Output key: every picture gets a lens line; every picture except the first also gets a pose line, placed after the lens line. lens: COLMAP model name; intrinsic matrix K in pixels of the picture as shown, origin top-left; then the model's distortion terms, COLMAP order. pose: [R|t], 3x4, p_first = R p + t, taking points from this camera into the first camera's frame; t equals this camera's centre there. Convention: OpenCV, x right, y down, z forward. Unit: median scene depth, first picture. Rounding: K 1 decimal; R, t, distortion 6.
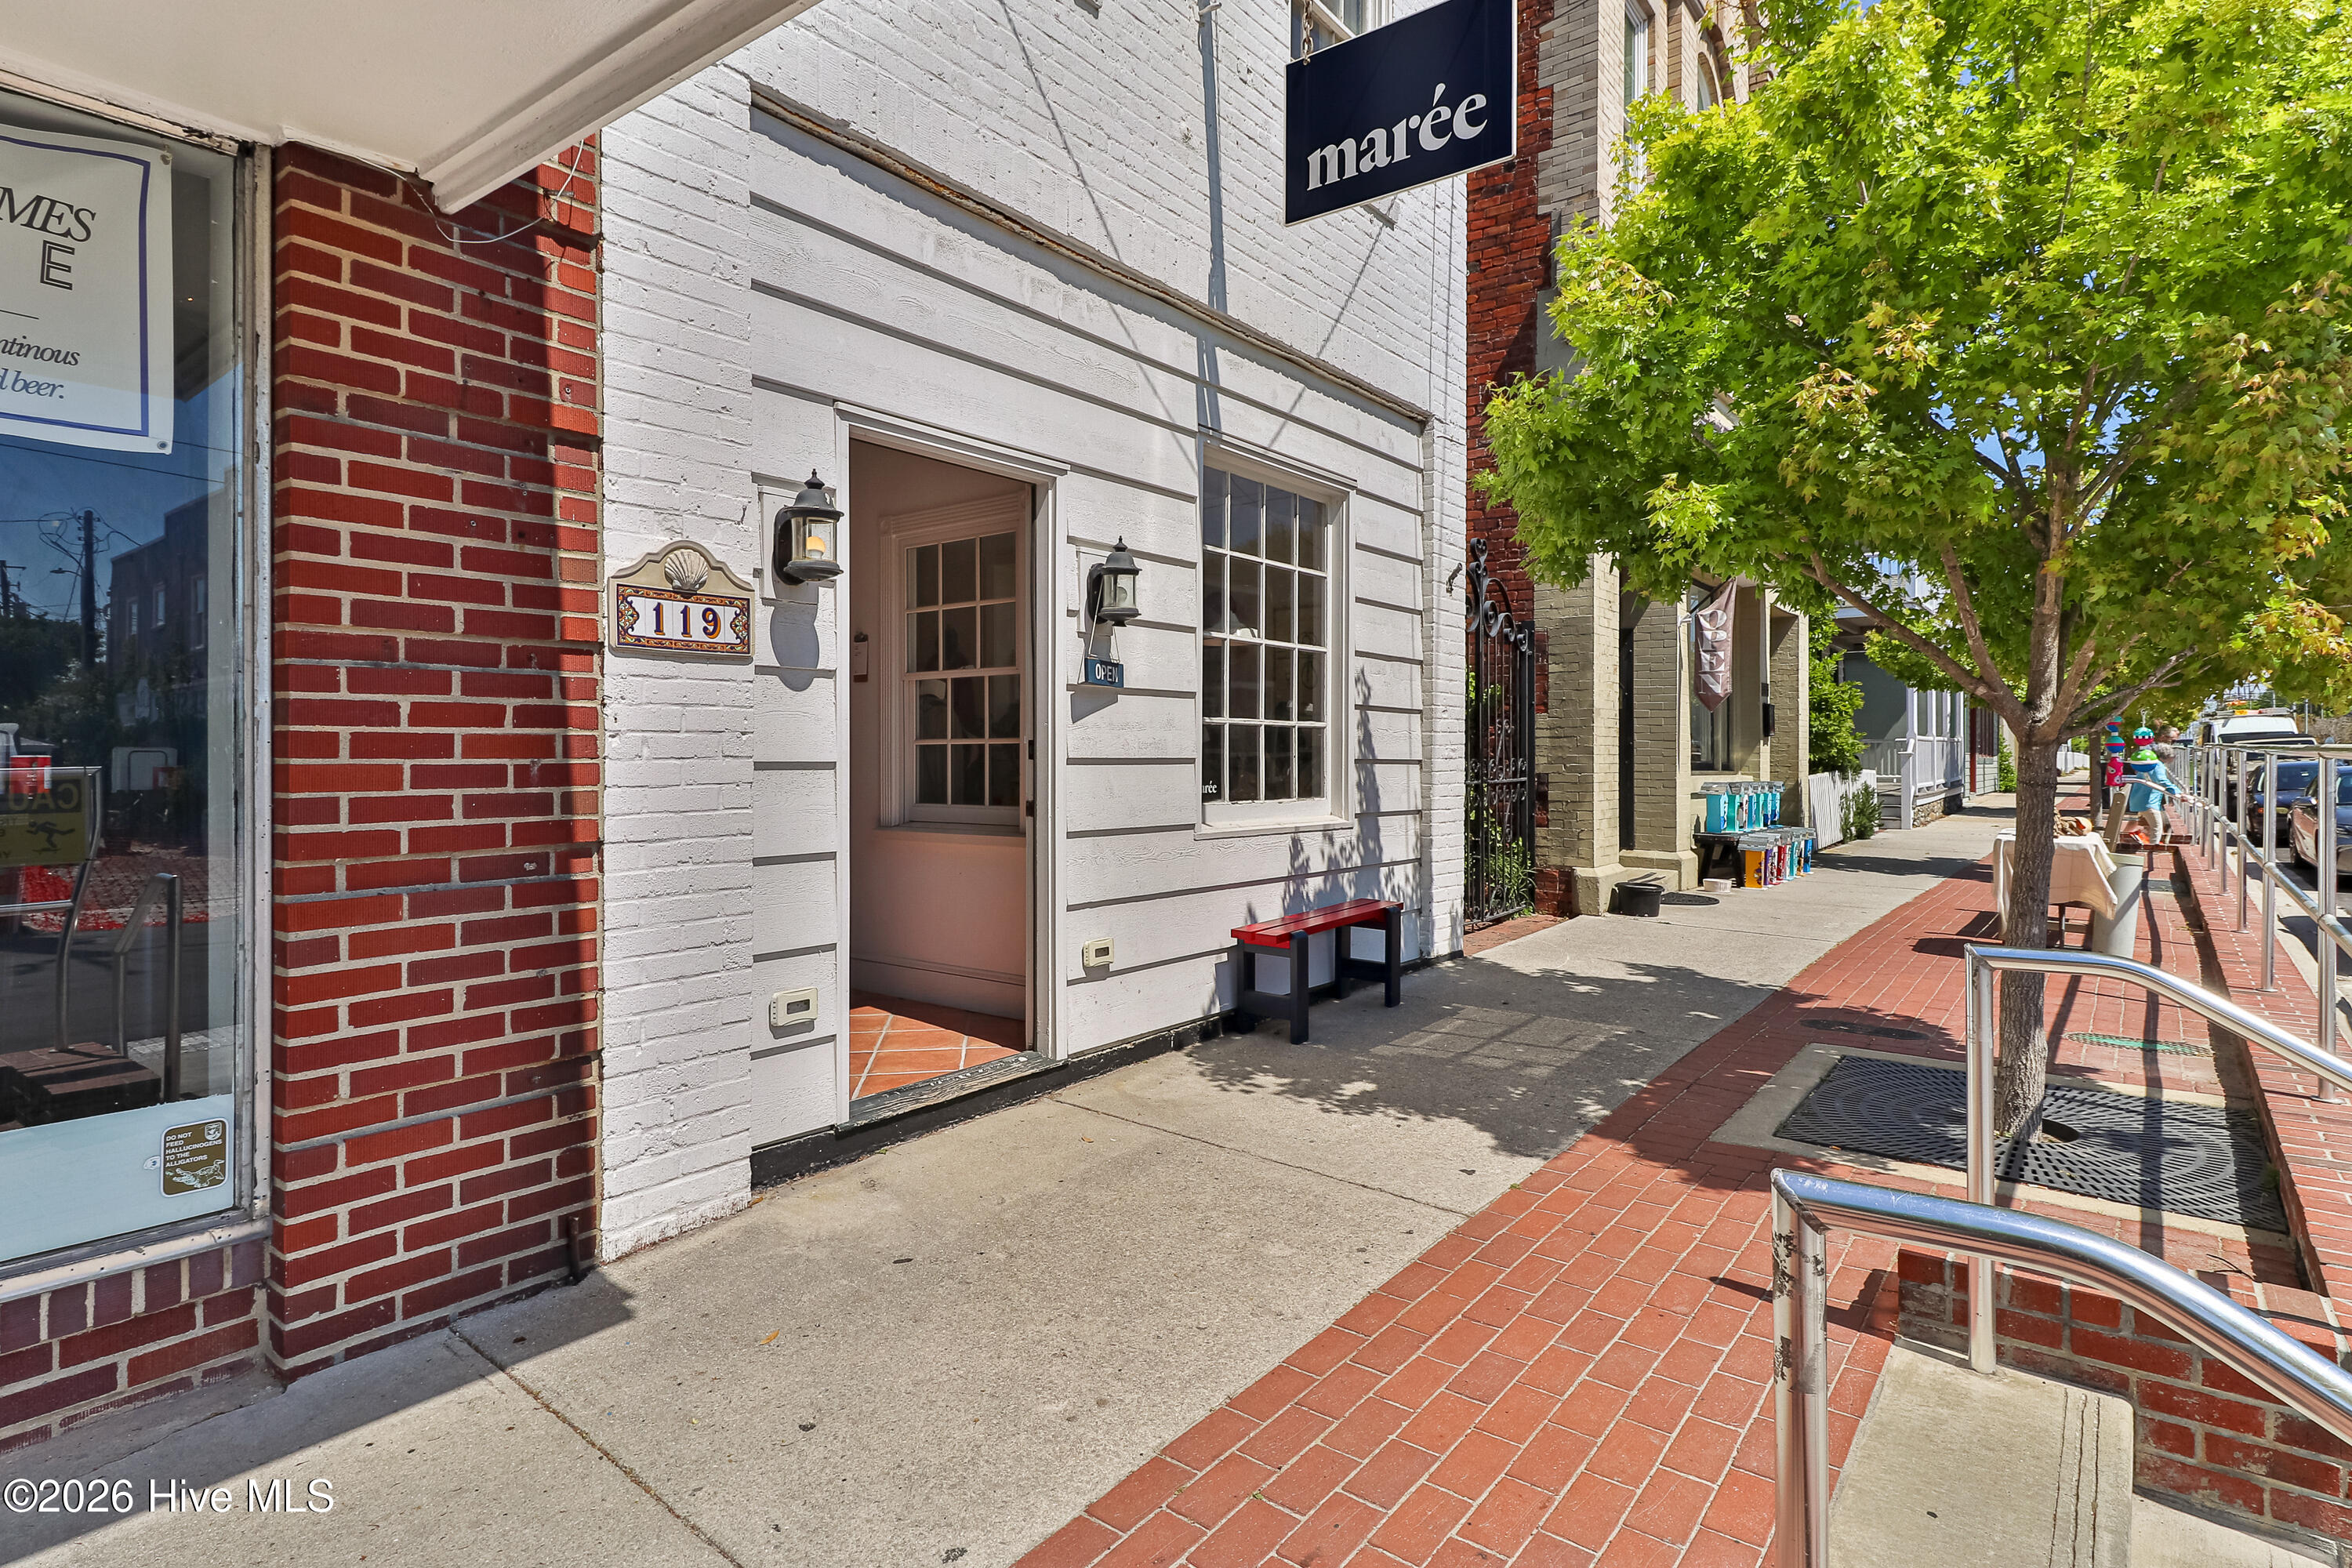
lens RADIAL K [[1258.1, 0, 1171.3], [0, 1258.1, 738.0], [0, 0, 1]] dist [0.055121, 0.000243]
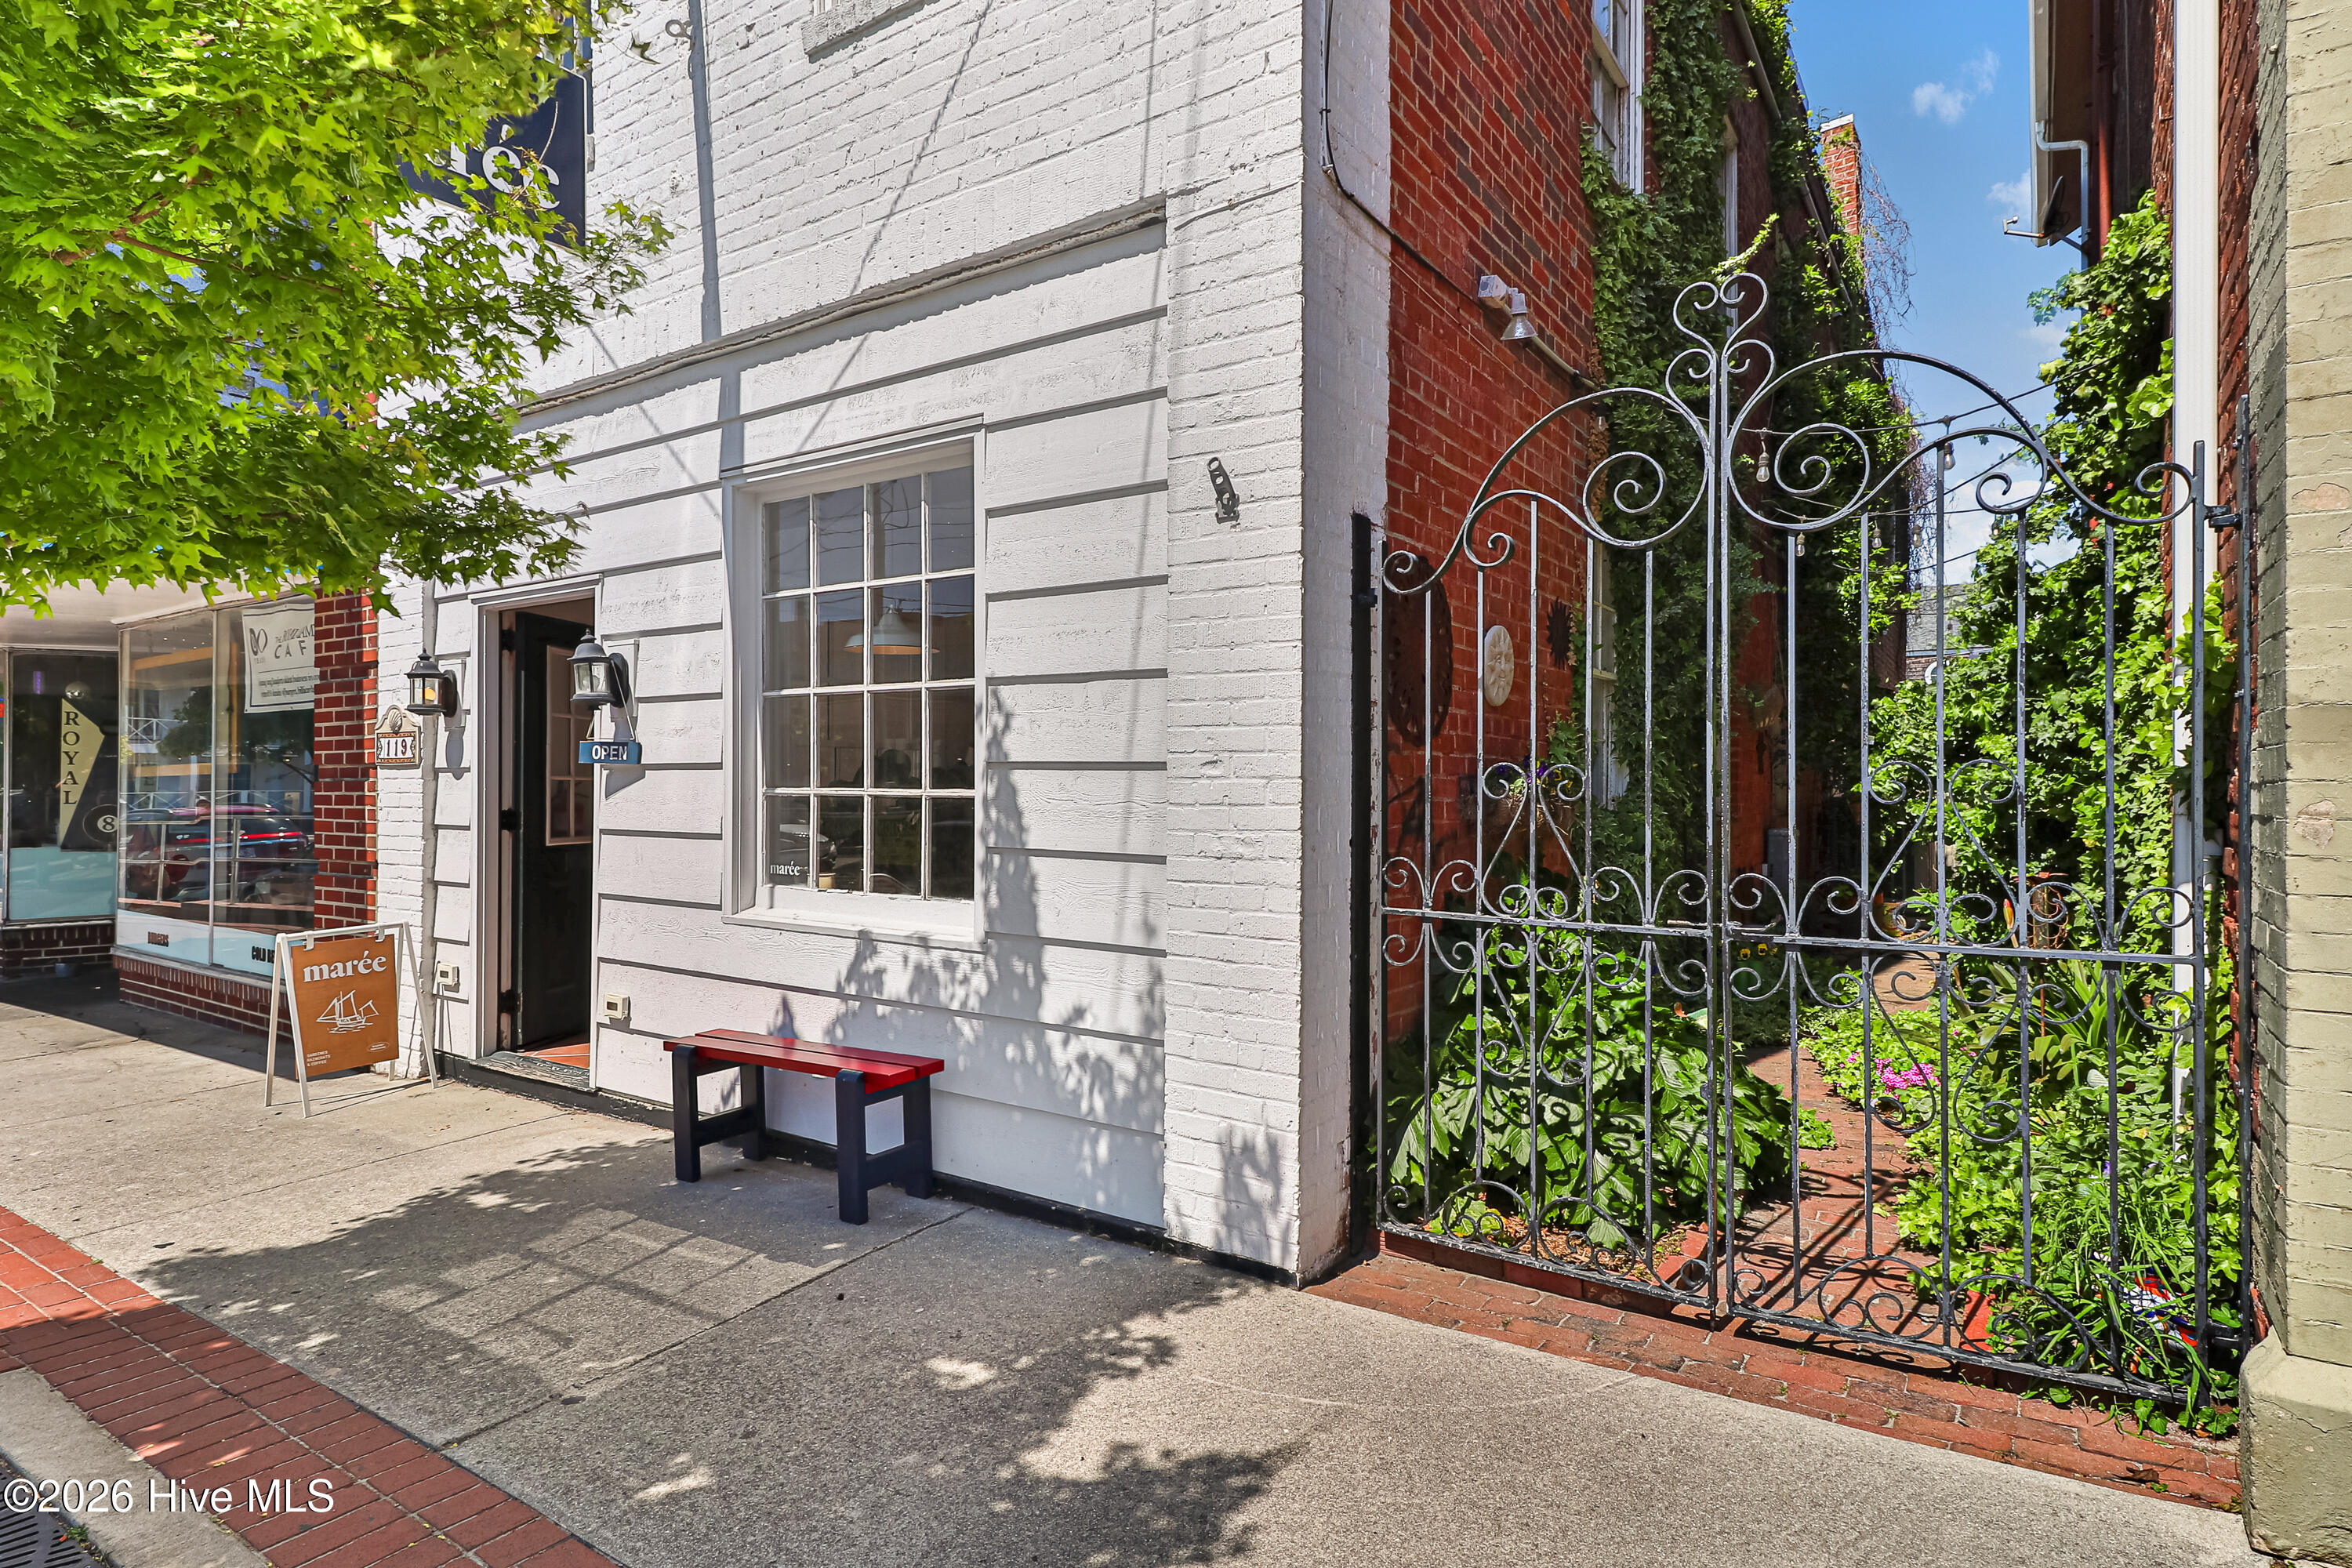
lens RADIAL K [[1201.0, 0, 1169.6], [0, 1201.0, 809.7], [0, 0, 1]] dist [0.045408, 0.000383]
pose [[0.048341, 0.005175, -0.998818, 0.869330], [-0.001567, 0.999986, 0.005105, -0.005745], [0.998830, 0.001318, 0.048348, 1.209039]]
